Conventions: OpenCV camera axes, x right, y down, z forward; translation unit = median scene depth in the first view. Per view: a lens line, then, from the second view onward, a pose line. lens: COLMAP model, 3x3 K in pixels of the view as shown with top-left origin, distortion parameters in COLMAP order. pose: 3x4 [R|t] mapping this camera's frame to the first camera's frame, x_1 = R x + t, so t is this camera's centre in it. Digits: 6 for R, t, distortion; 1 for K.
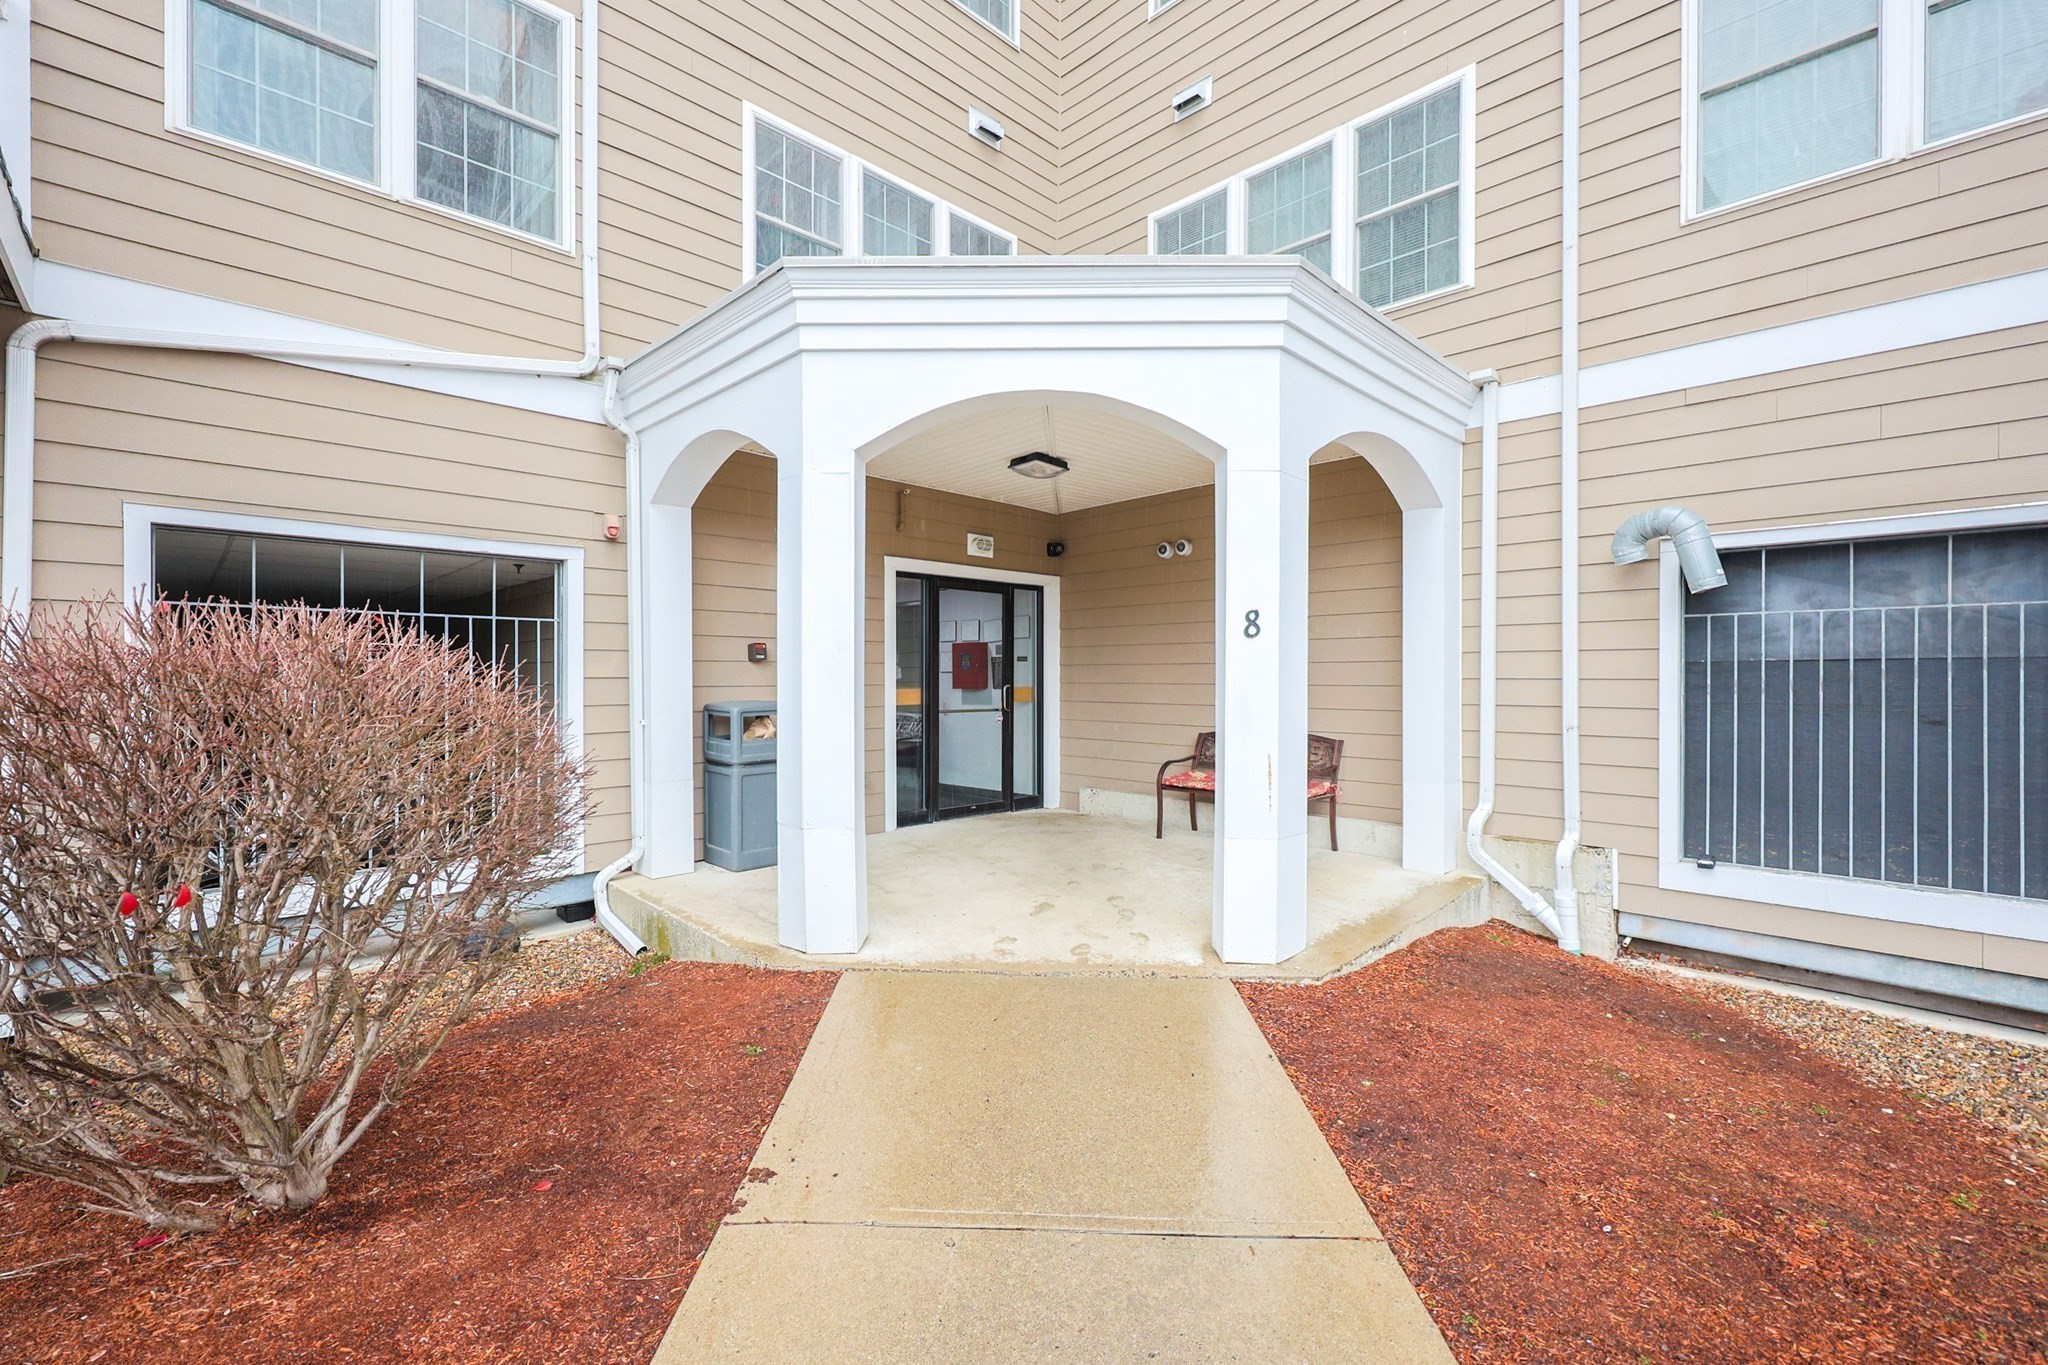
lens RADIAL K [[879.8, 0, 1029.8], [0, 879.8, 681.6], [0, 0, 1]] dist [0.001096, -0.000062]
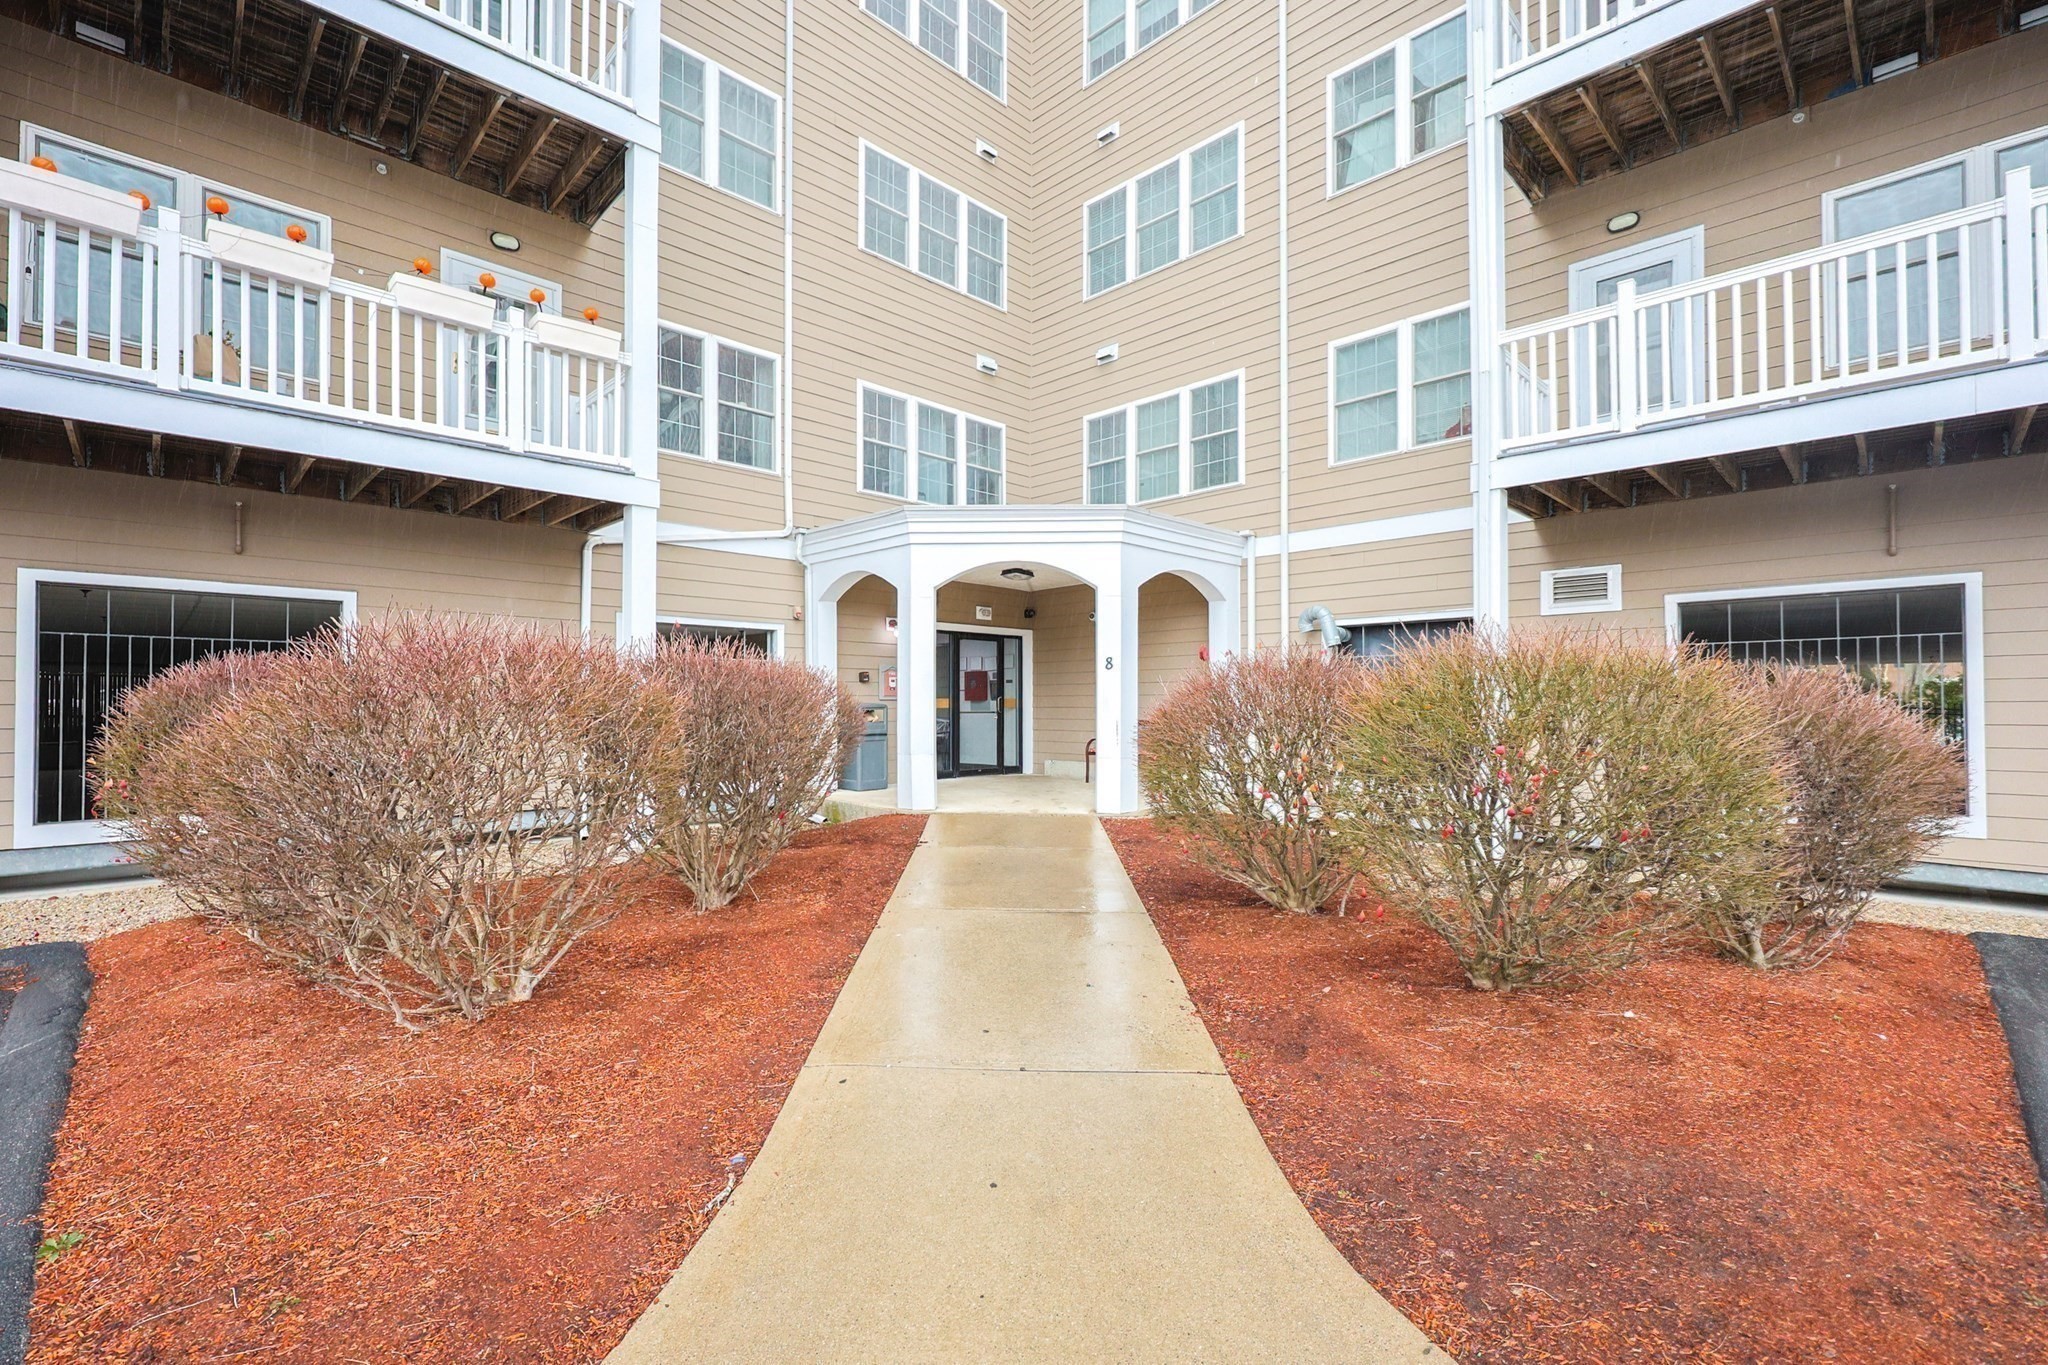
lens RADIAL K [[879.8, 0, 1029.8], [0, 879.8, 681.6], [0, 0, 1]] dist [0.001096, -0.000062]
pose [[0.999938, -0.002775, 0.010826, 0.014798], [0.003109, 0.999515, -0.030997, 0.032165], [-0.010735, 0.031029, 0.999461, -0.788061]]
